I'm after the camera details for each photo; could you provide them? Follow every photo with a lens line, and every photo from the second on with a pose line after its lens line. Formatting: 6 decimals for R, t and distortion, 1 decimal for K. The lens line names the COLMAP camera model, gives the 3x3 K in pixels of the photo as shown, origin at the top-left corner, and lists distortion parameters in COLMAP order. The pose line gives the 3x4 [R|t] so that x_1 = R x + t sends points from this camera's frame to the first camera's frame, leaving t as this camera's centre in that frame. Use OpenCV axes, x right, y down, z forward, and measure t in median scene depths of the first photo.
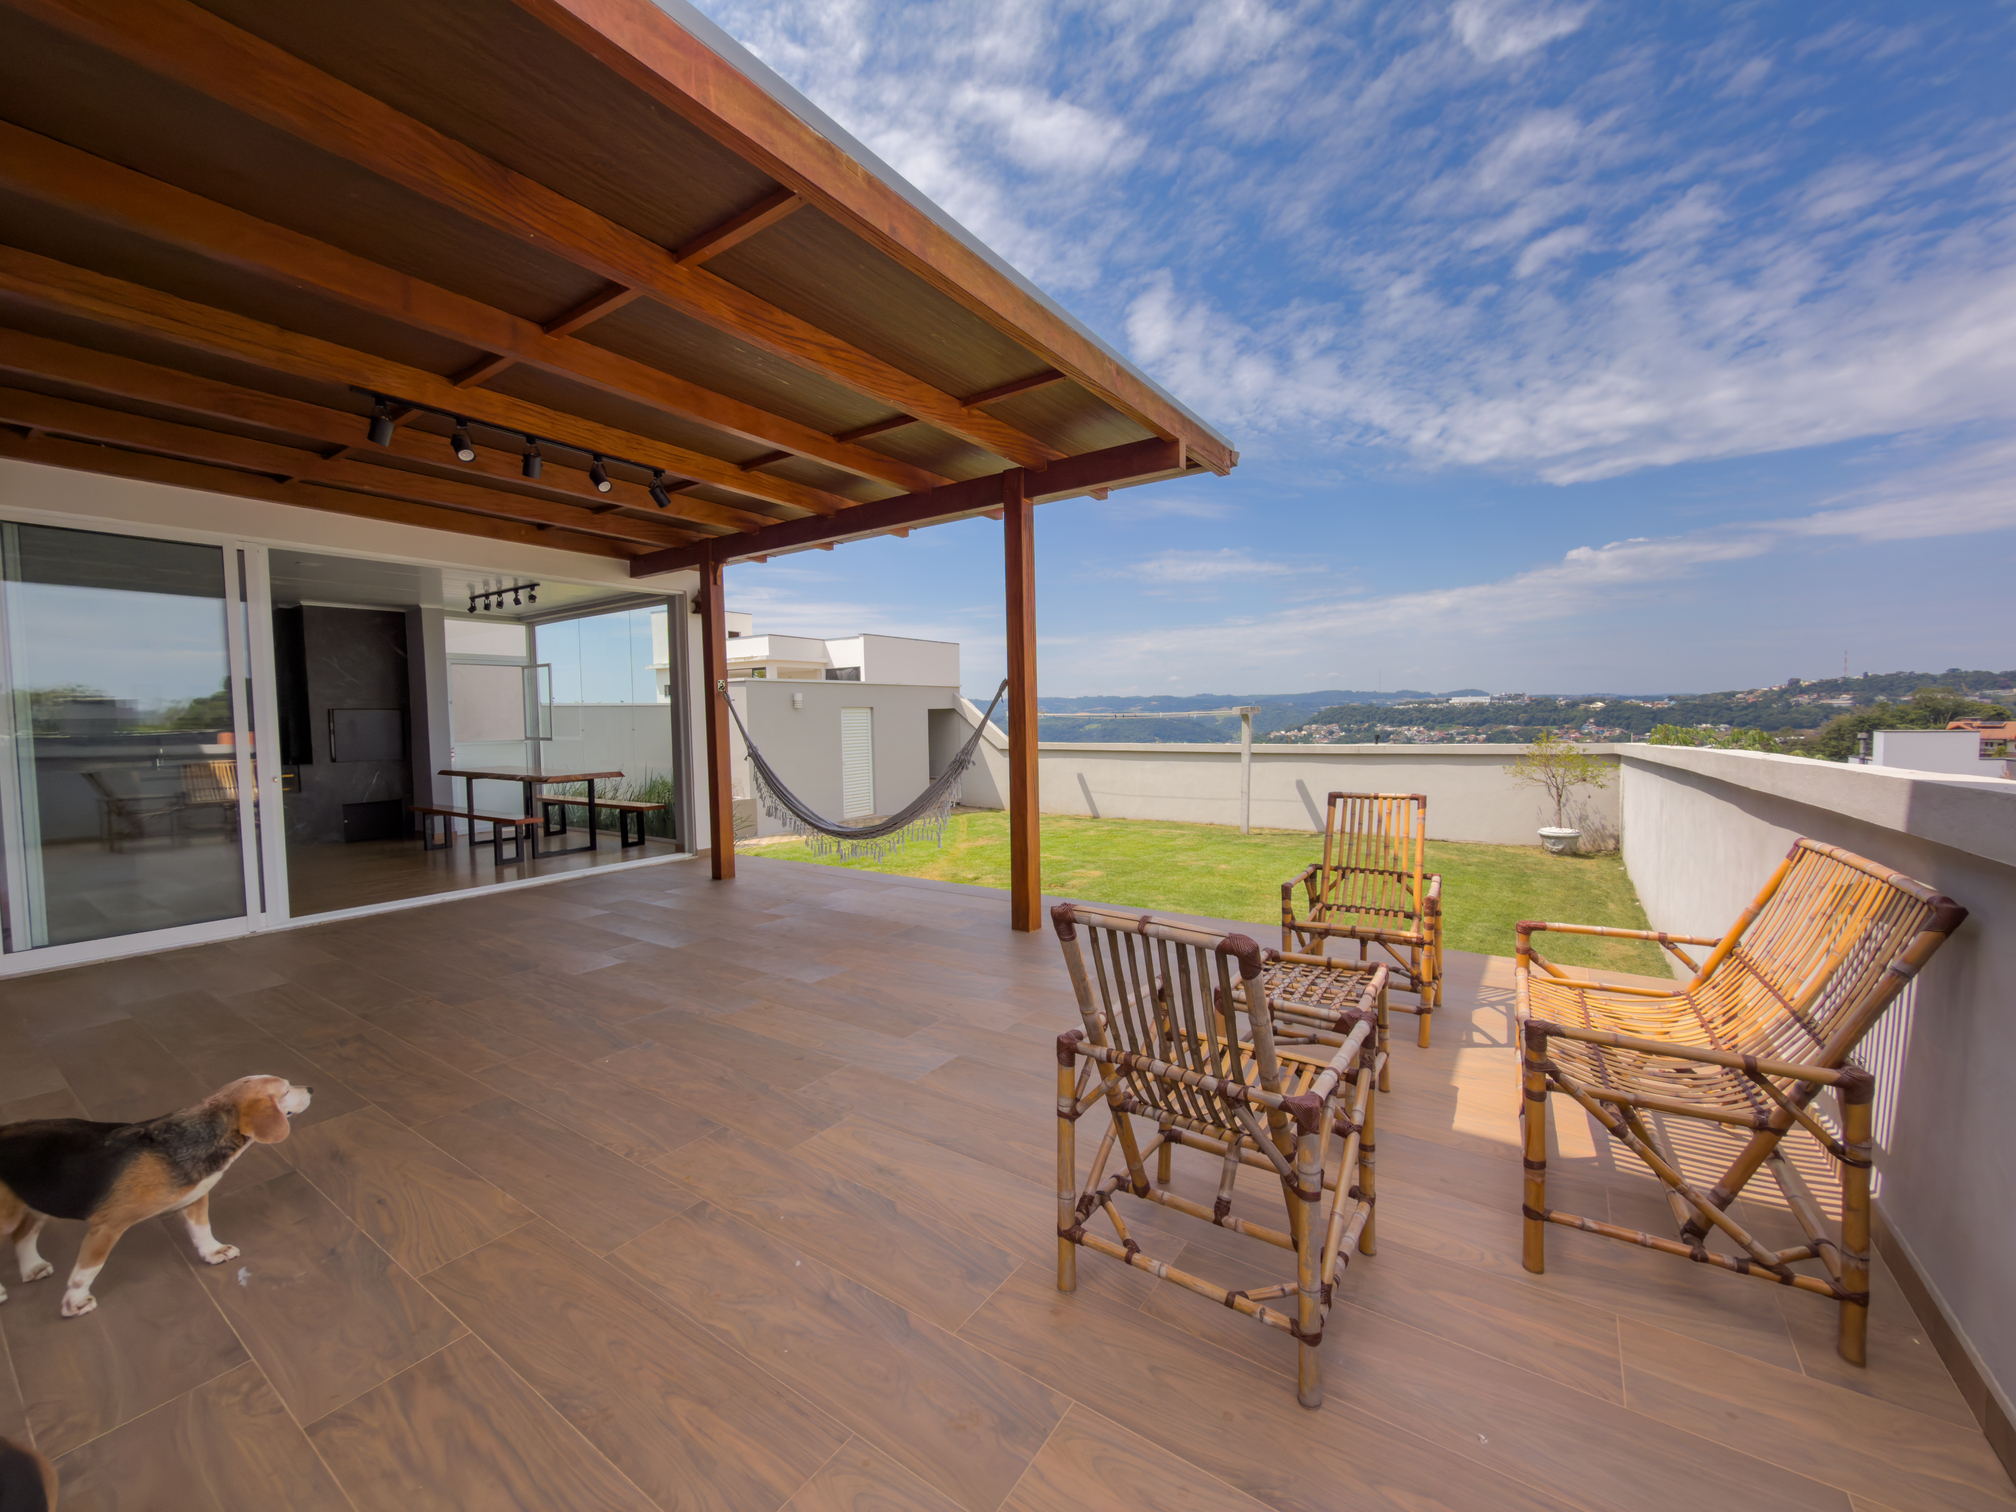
lens RADIAL K [[797.1, 0, 1005.0], [0, 797.1, 749.5], [0, 0, 1]] dist [-0.001333, -0.000105]
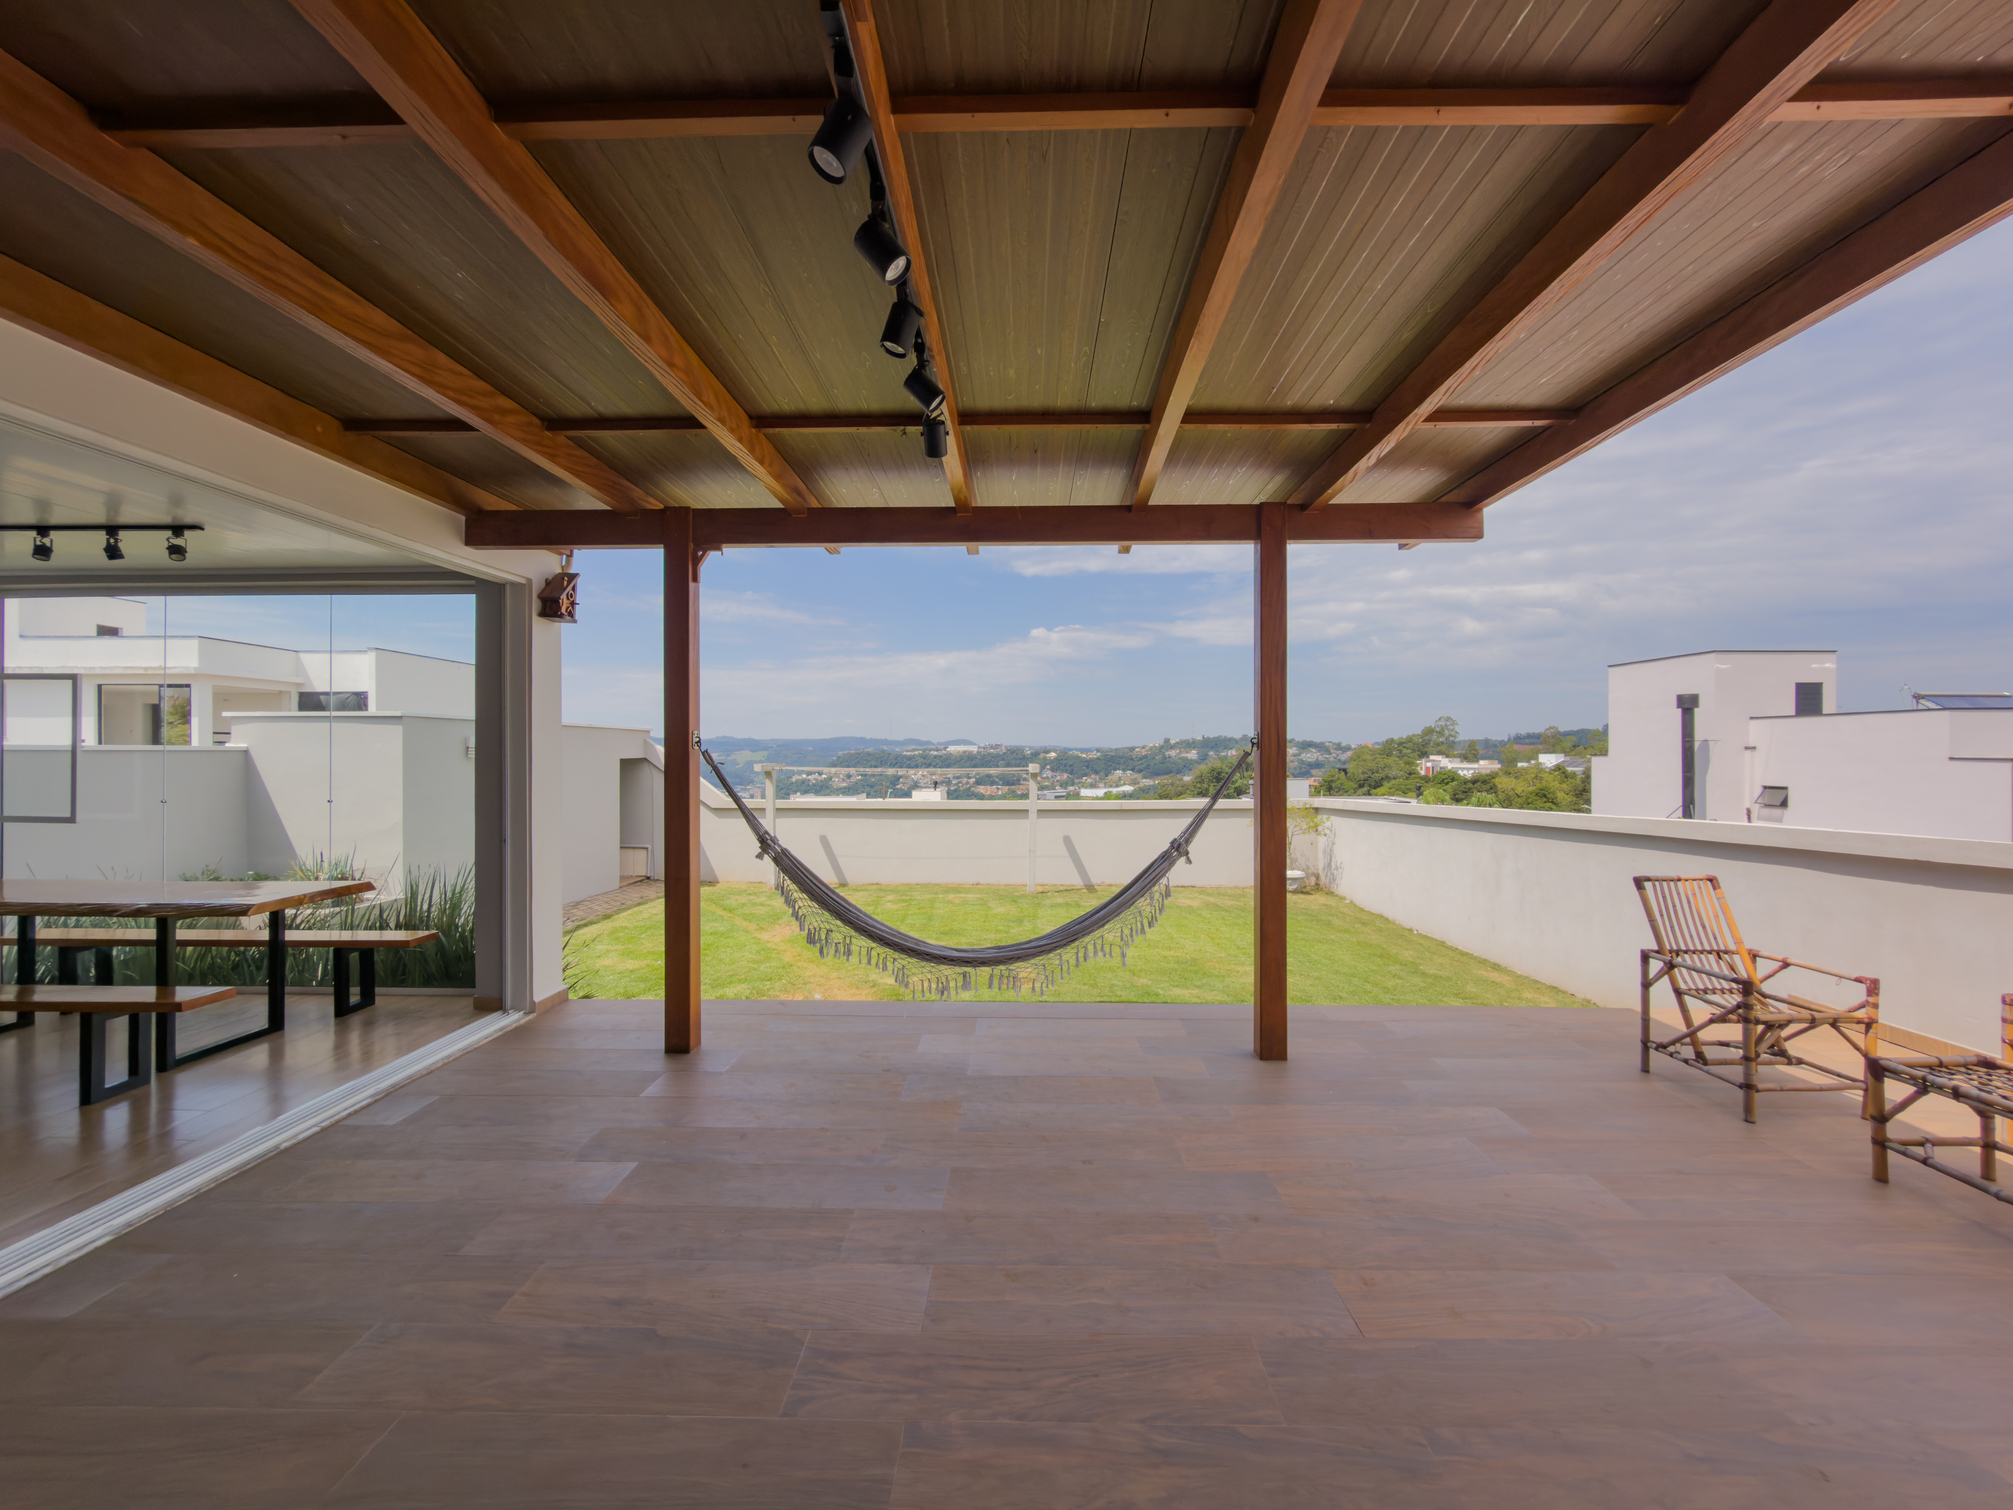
lens RADIAL K [[798.7, 0, 1002.0], [0, 798.7, 752.4], [0, 0, 1]] dist [-0.000425, 0.000192]
pose [[0.837617, 0.018851, 0.545933, -0.444253], [0.009005, 0.998792, -0.048304, -0.033822], [-0.546184, 0.045377, 0.836435, 0.302542]]
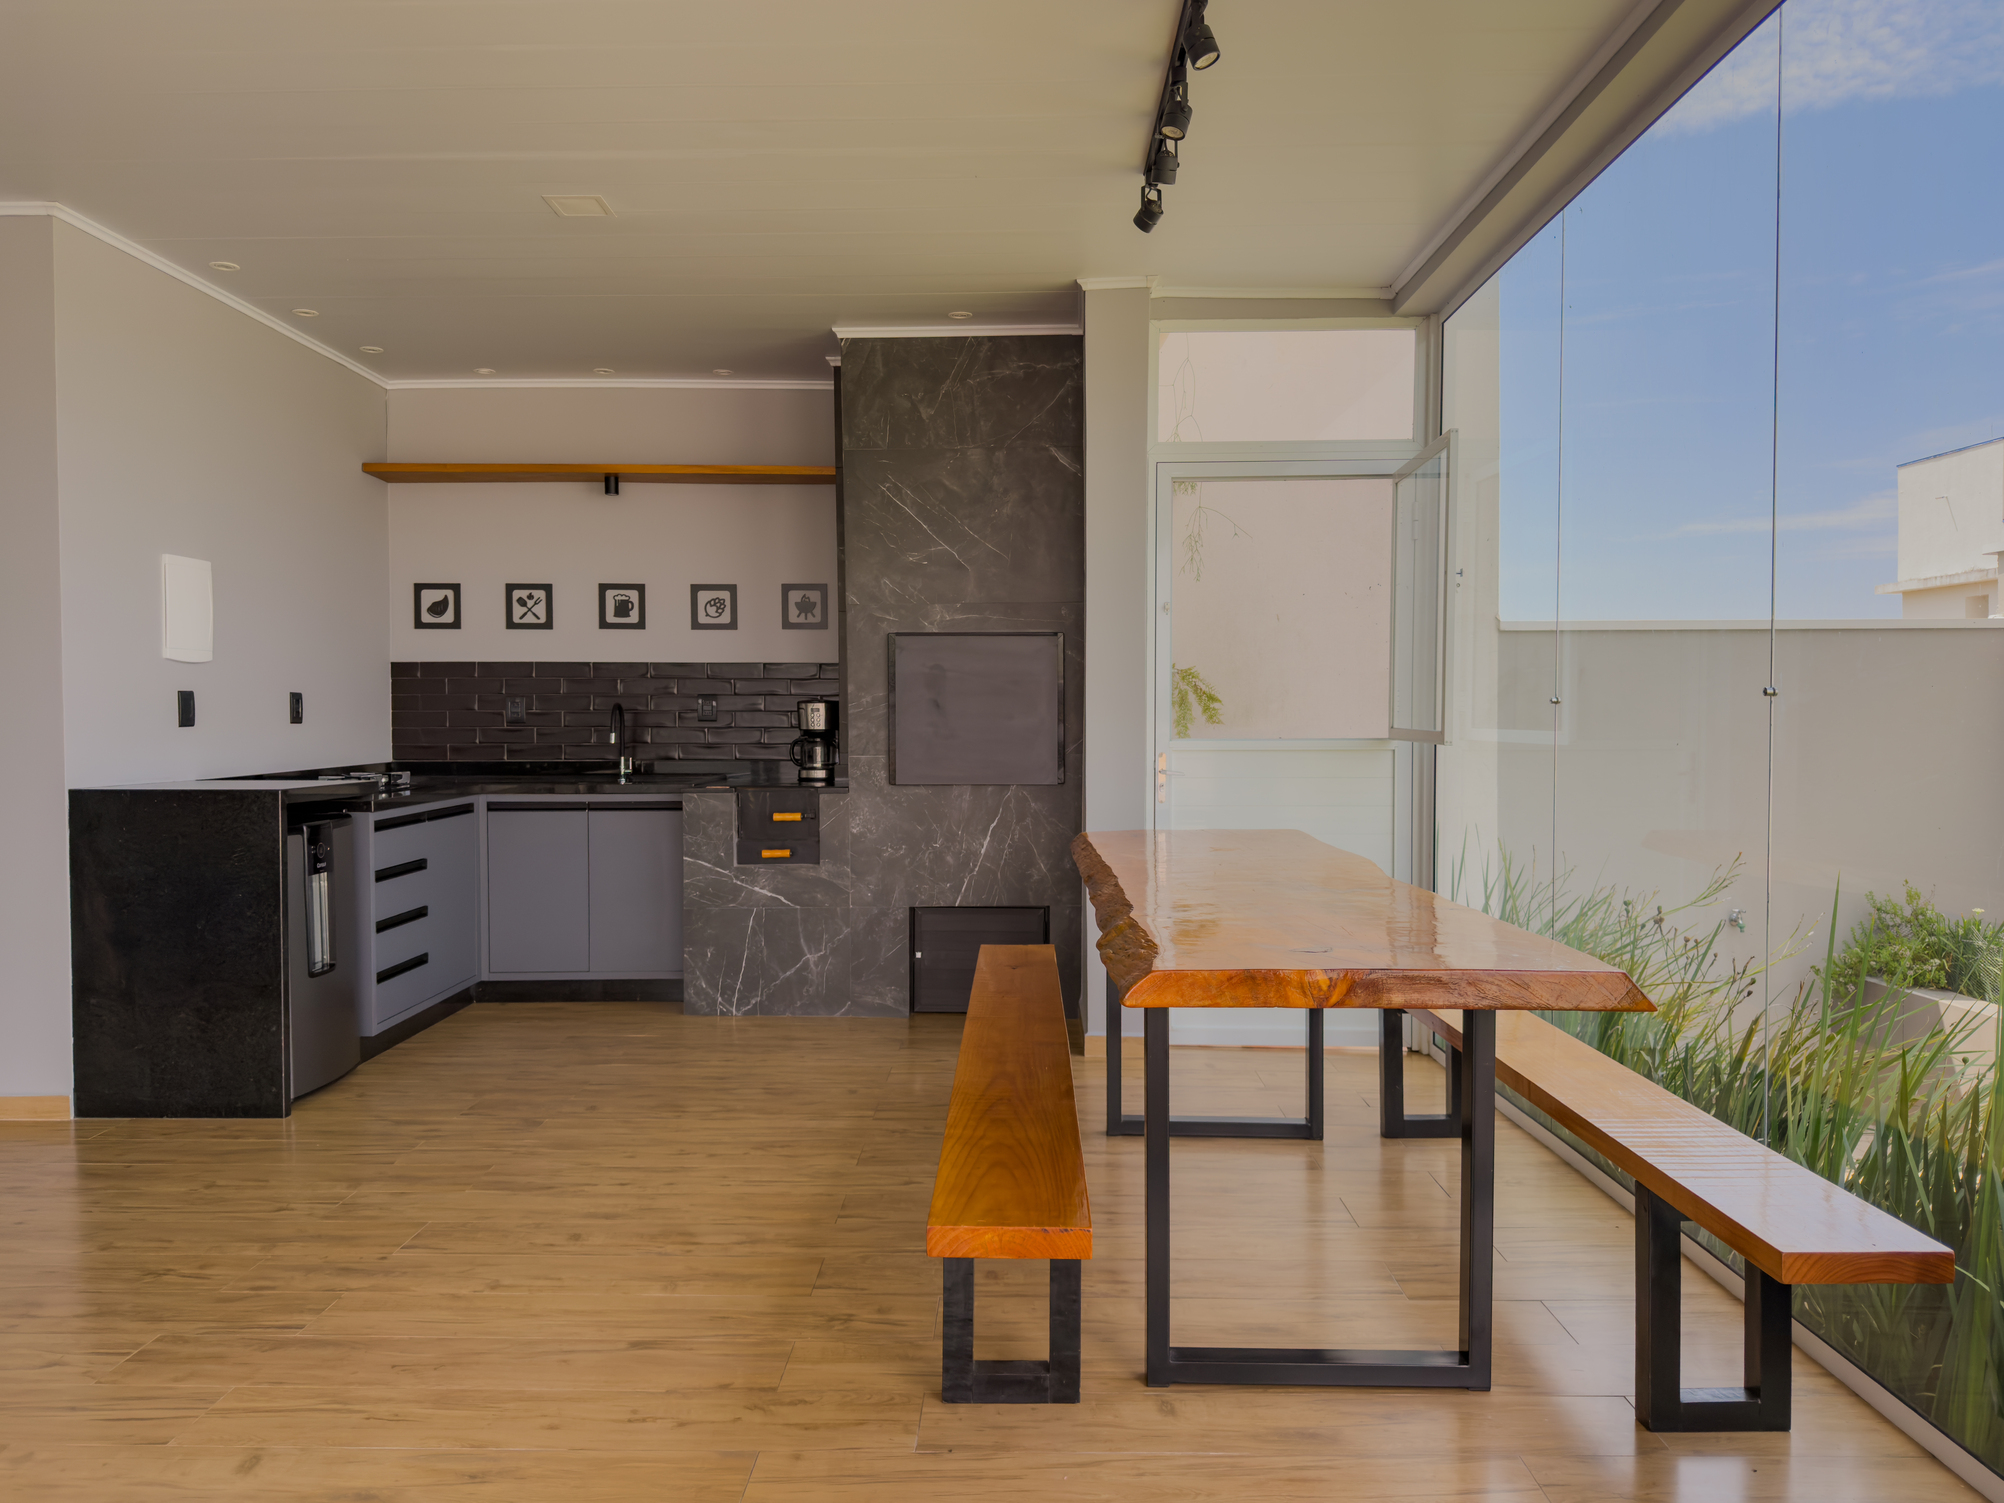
lens RADIAL K [[1352.4, 0, 994.6], [0, 1352.4, 767.3], [0, 0, 1]] dist [0.189281, -0.257536]
pose [[0.552708, 0.046116, -0.832098, -0.364777], [-0.046377, 0.998623, 0.024540, -0.008840], [0.832083, 0.025026, 0.554086, 0.823128]]
